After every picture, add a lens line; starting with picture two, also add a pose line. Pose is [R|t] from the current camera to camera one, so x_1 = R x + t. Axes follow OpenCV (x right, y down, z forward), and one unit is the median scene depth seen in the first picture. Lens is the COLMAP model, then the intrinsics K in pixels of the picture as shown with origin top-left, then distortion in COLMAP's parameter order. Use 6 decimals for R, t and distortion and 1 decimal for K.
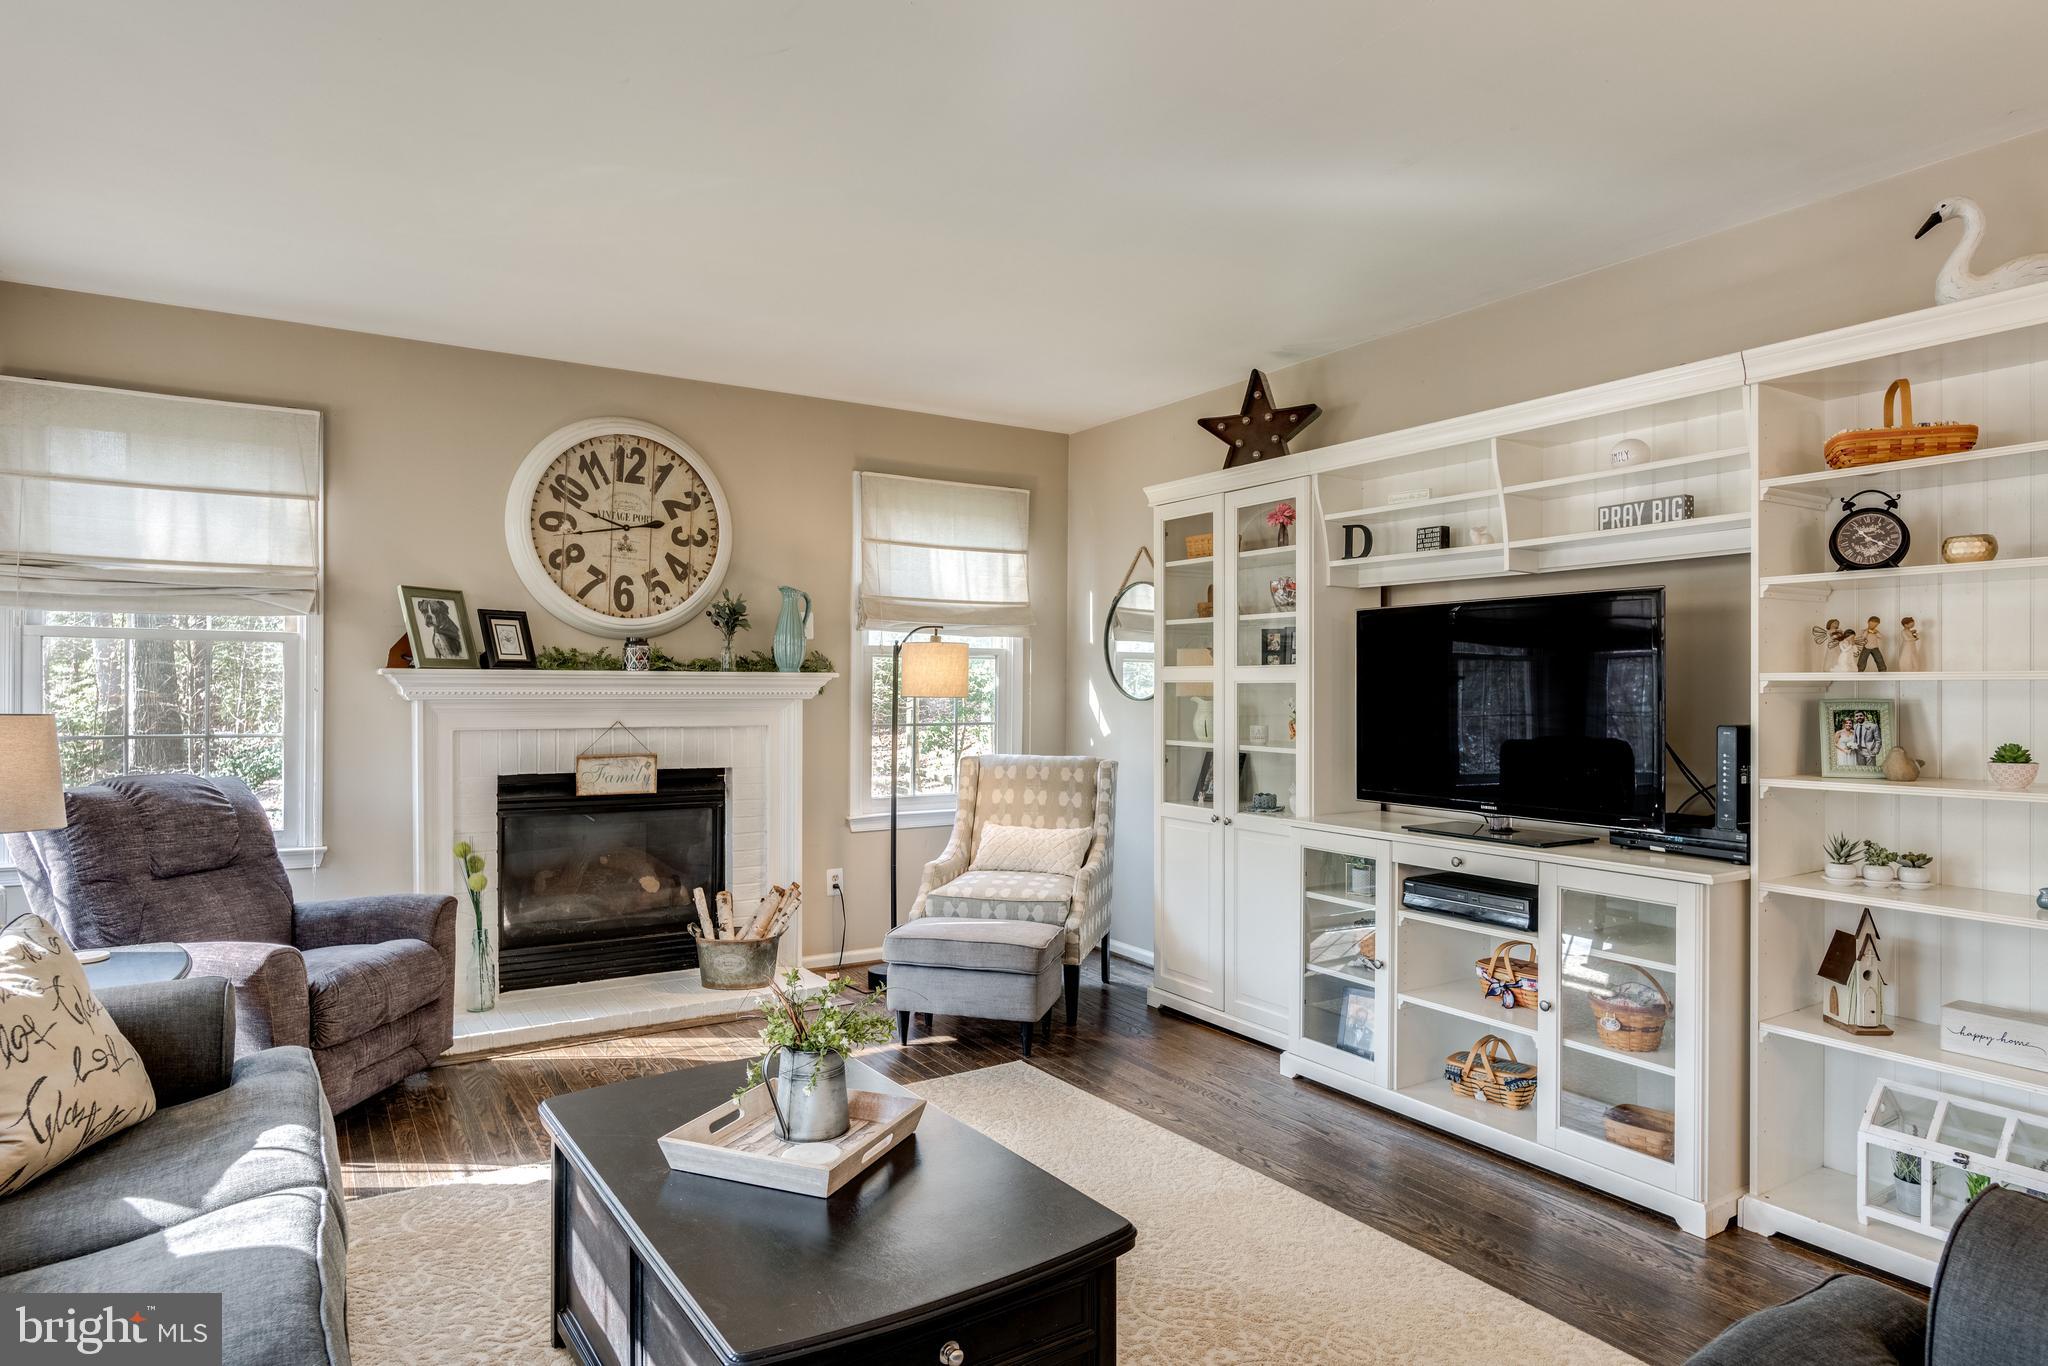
lens RADIAL K [[1177.4, 0, 1024.8], [0, 1177.4, 690.2], [0, 0, 1]] dist [-0.007813, 0.003633]
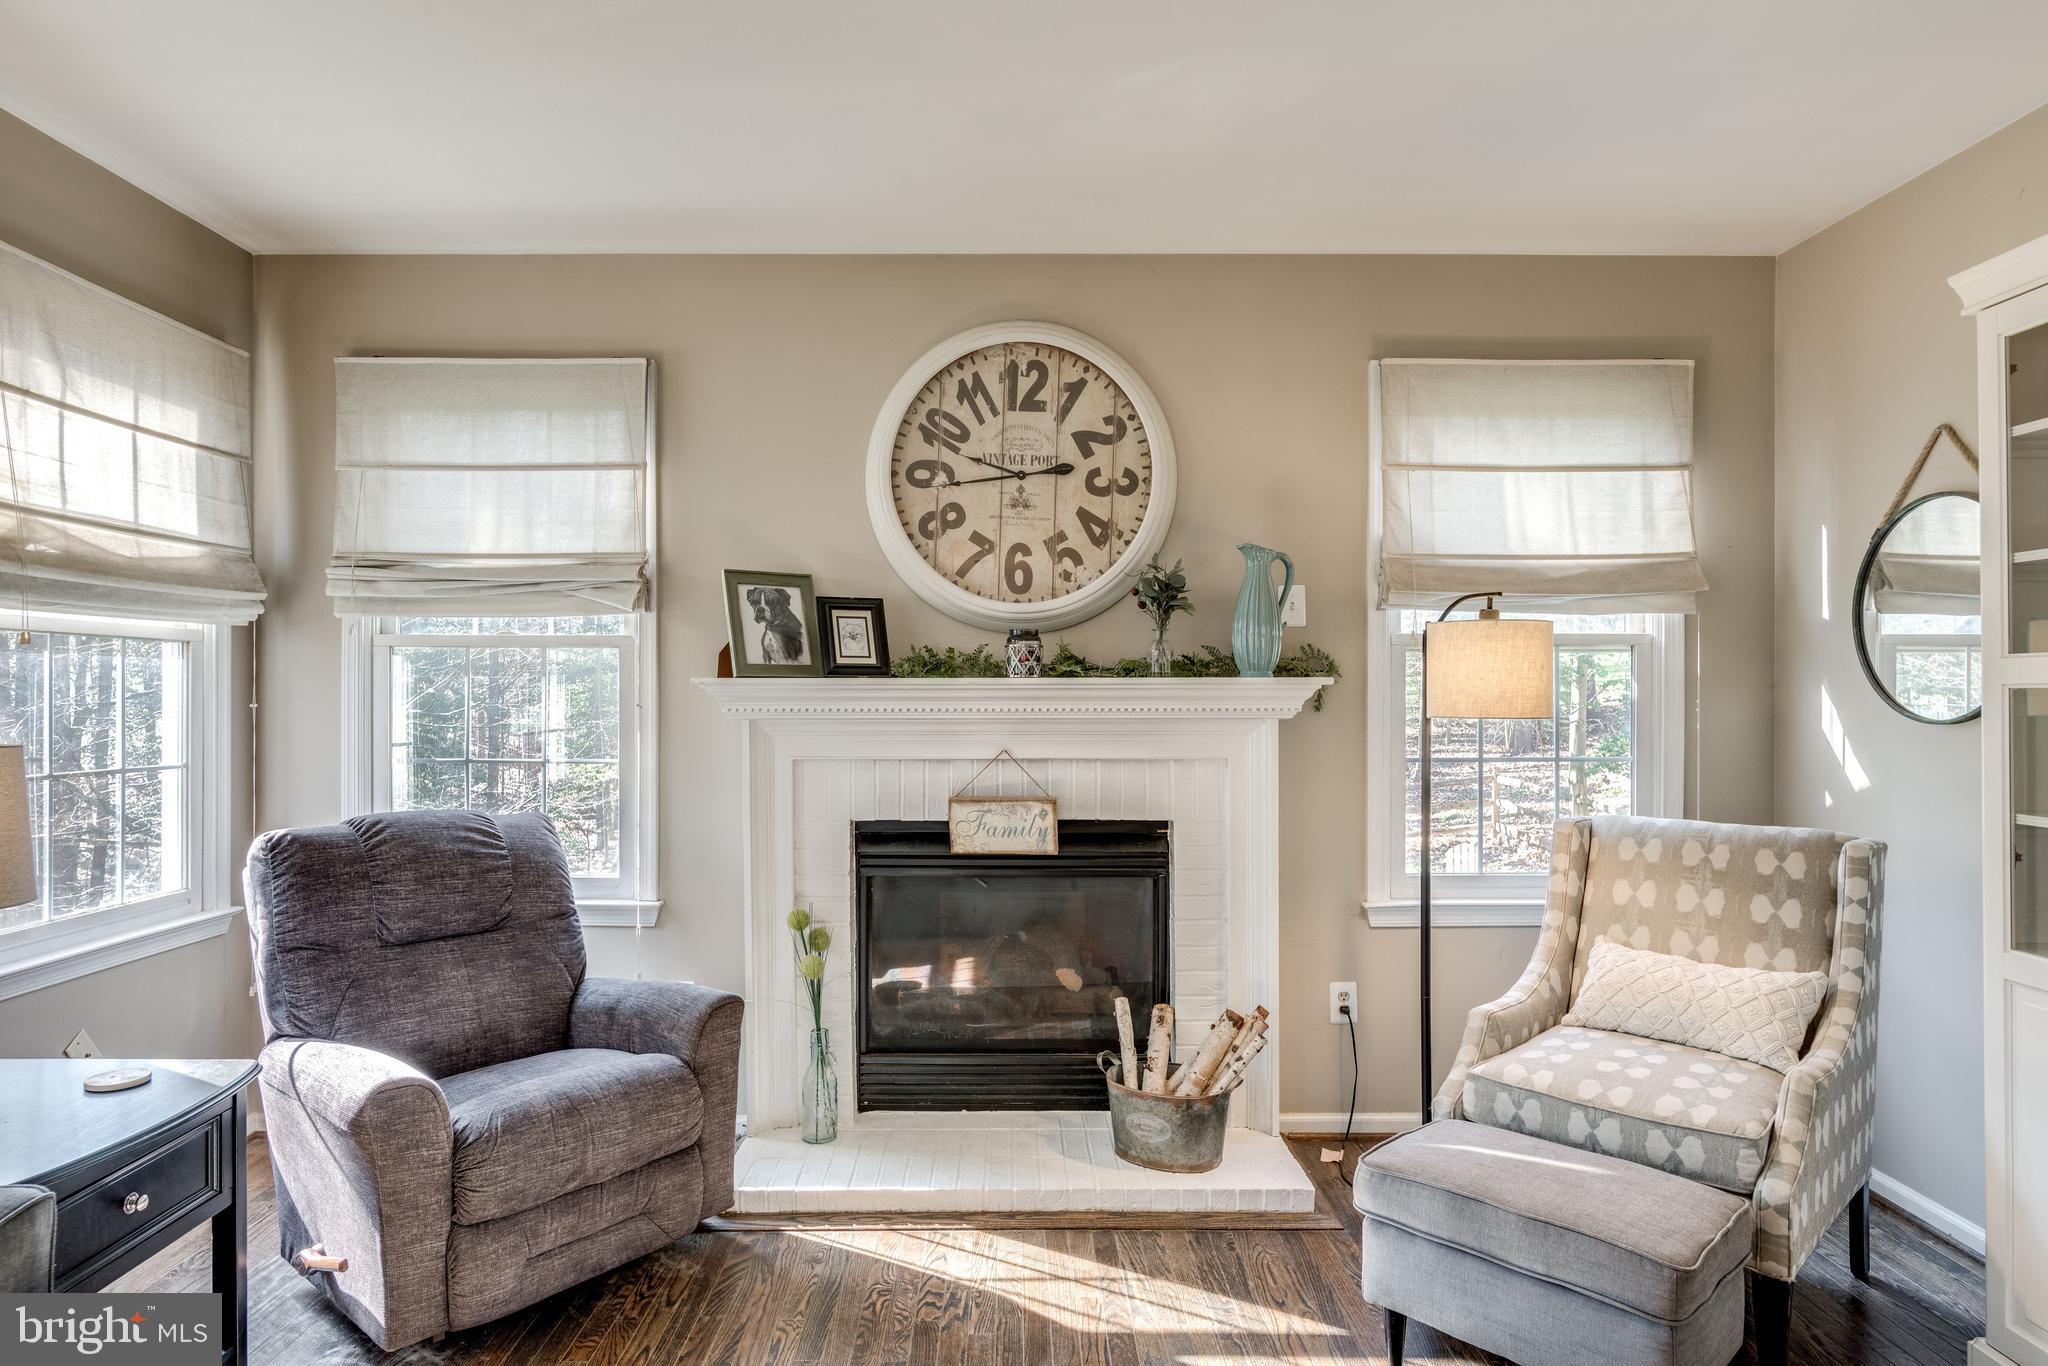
lens RADIAL K [[1177.4, 0, 1010.3], [0, 1177.4, 691.9], [0, 0, 1]] dist [-0.007813, 0.003633]
pose [[0.847232, -0.005969, -0.531190, 0.030799], [0.002620, 0.999972, -0.007057, -0.003168], [0.531217, 0.004587, 0.847224, 0.407875]]
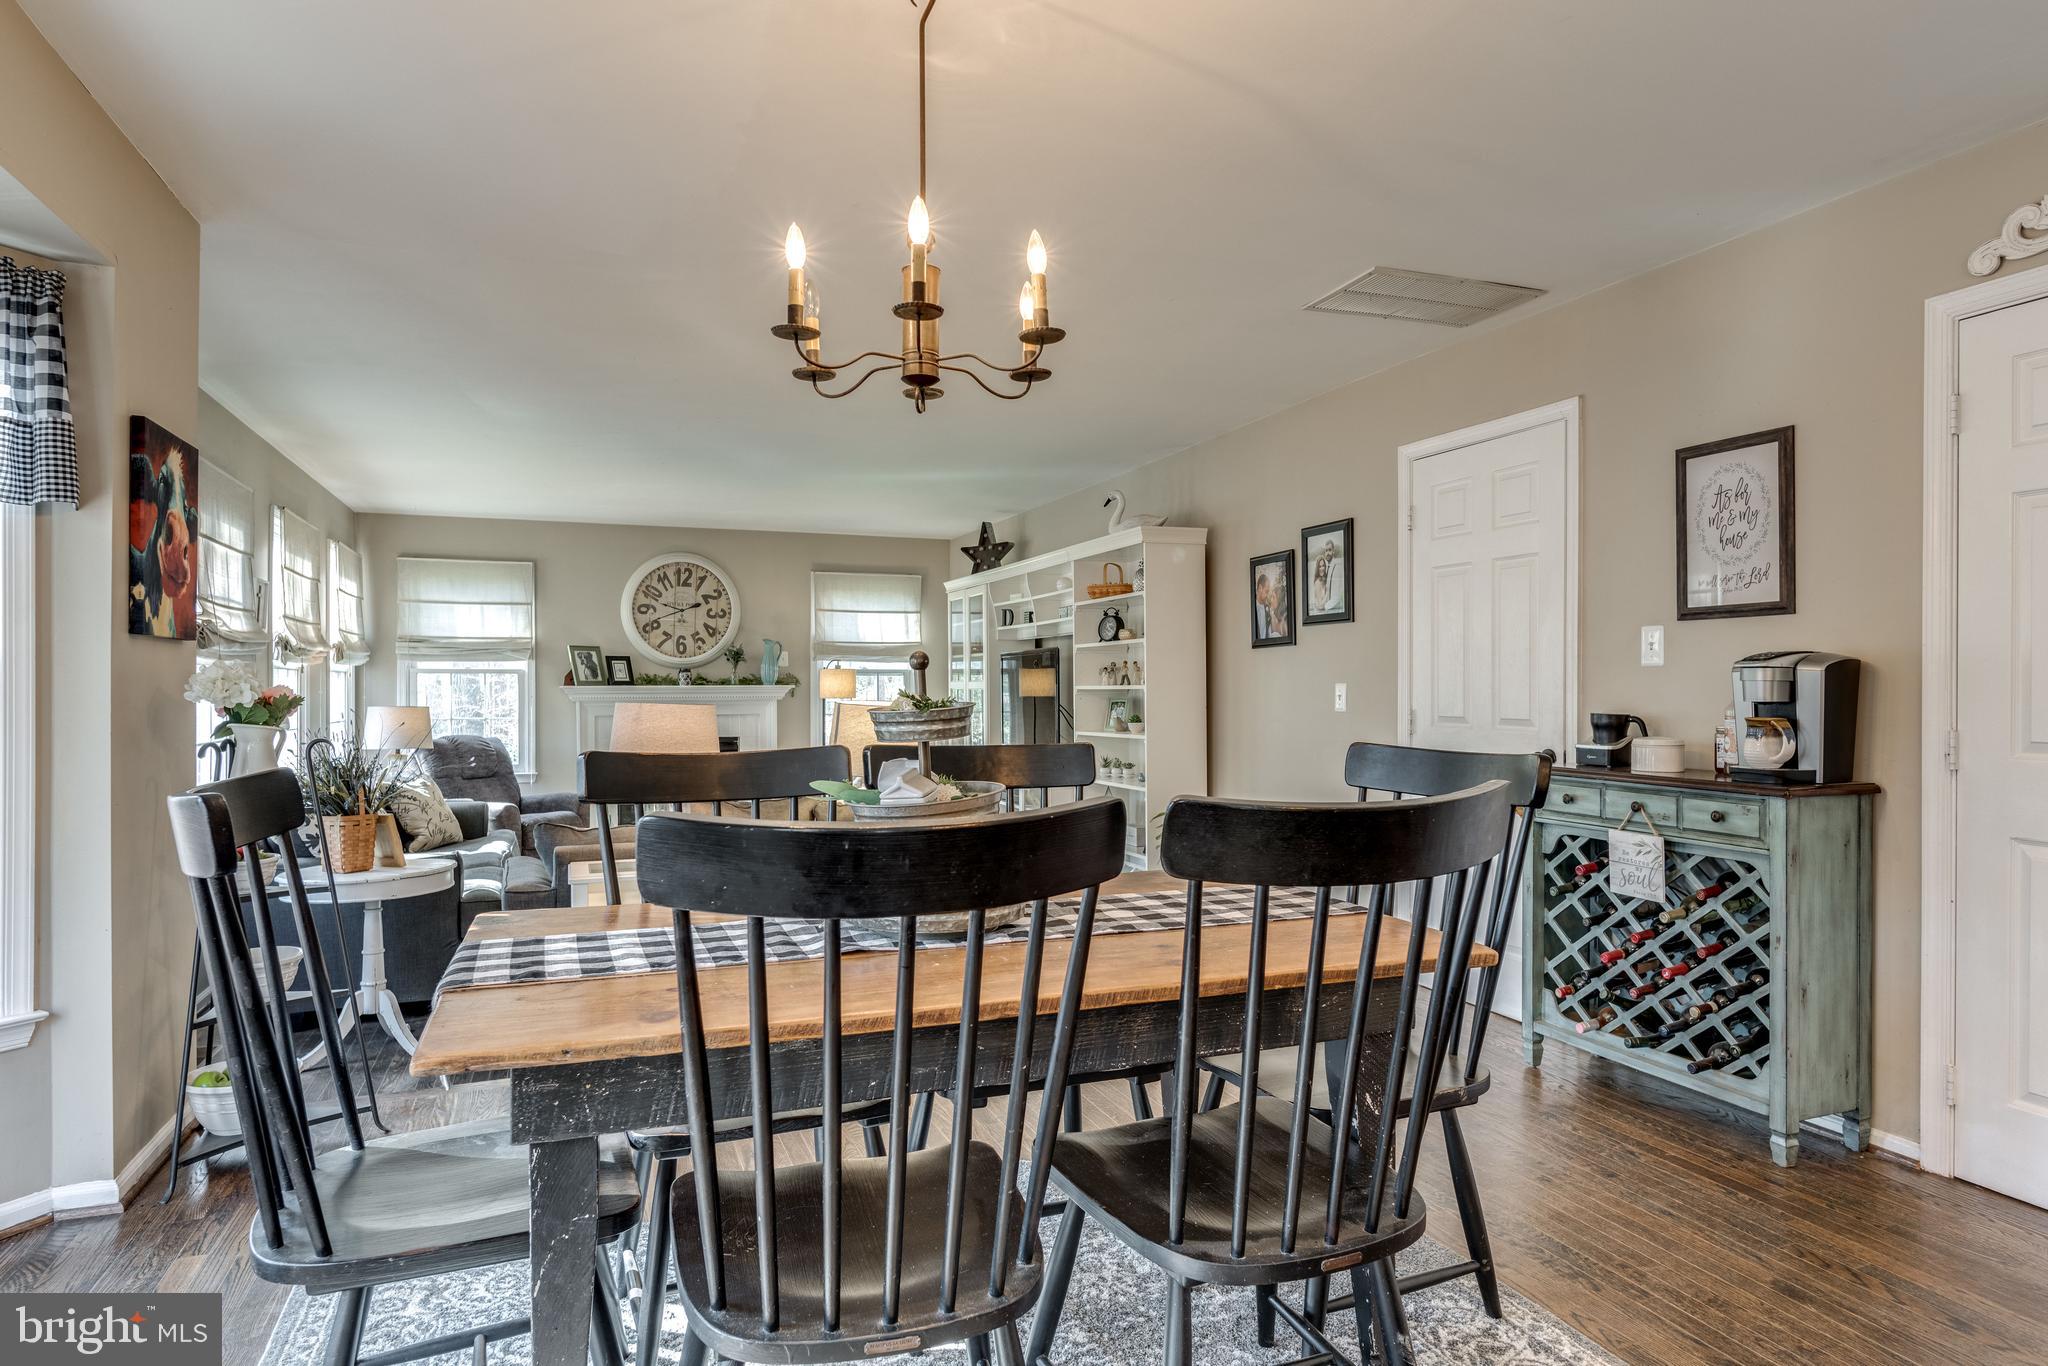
lens RADIAL K [[1177.4, 0, 1017.8], [0, 1177.4, 684.0], [0, 0, 1]] dist [-0.007813, 0.003633]
pose [[0.980278, -0.008540, -0.197441, 0.584369], [0.007603, 0.999956, -0.005503, -0.003913], [0.197479, 0.003893, 0.980299, -0.781562]]
